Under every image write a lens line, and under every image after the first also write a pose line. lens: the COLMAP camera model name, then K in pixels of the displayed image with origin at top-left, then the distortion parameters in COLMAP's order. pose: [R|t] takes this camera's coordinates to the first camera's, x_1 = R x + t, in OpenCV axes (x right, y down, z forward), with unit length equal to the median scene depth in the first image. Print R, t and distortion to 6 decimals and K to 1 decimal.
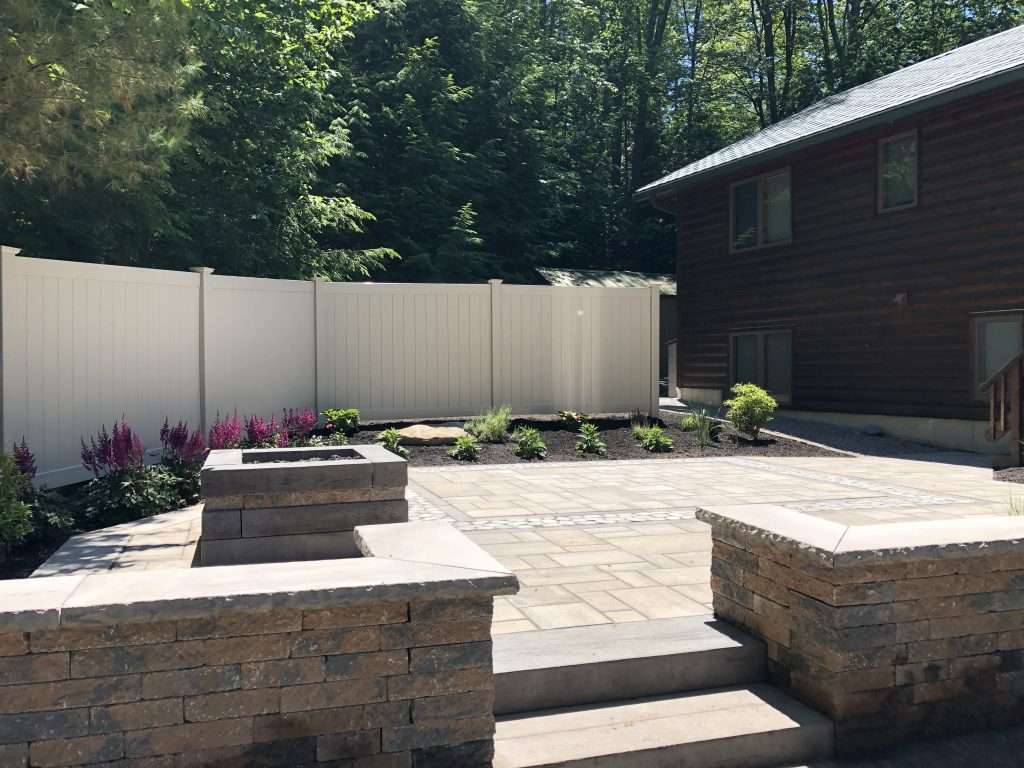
lens RADIAL K [[846.6, 0, 512.0], [0, 846.6, 384.0], [0, 0, 1]] dist [0.014143, 0.011182]
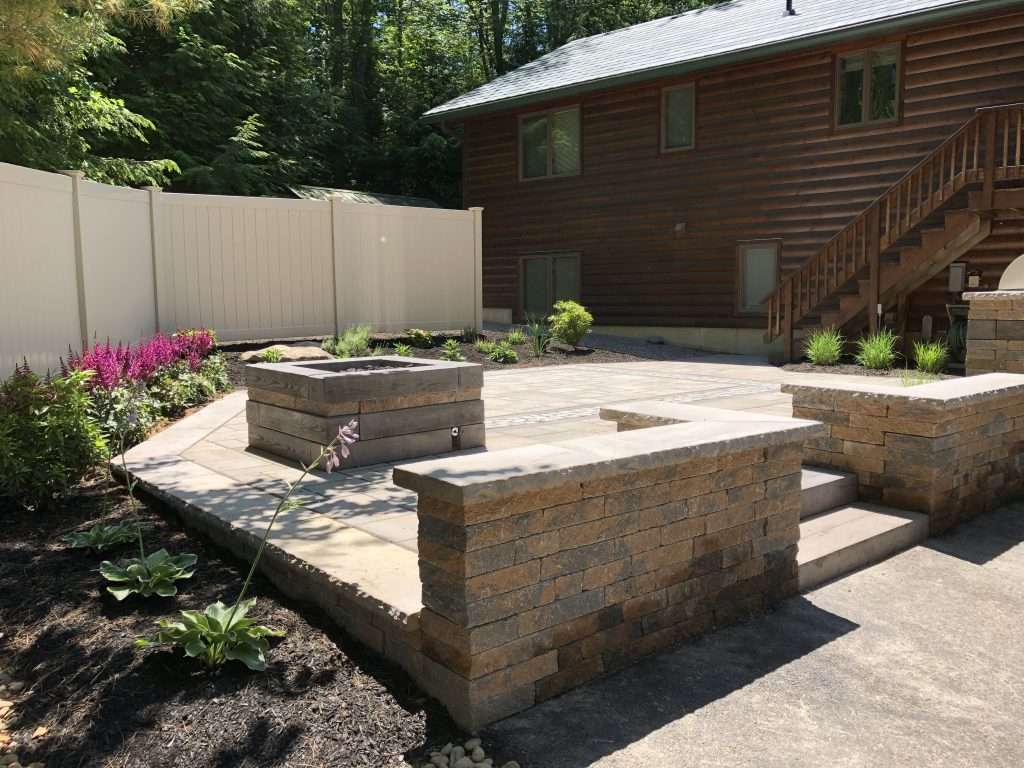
lens RADIAL K [[849.9, 0, 512.0], [0, 849.9, 384.0], [0, 0, 1]] dist [0.003886, -0.005942]
pose [[0.922215, -0.046868, 0.383826, -0.251369], [0.013594, 0.995943, 0.088950, 0.009003], [-0.386438, -0.076813, 0.919111, -0.016414]]
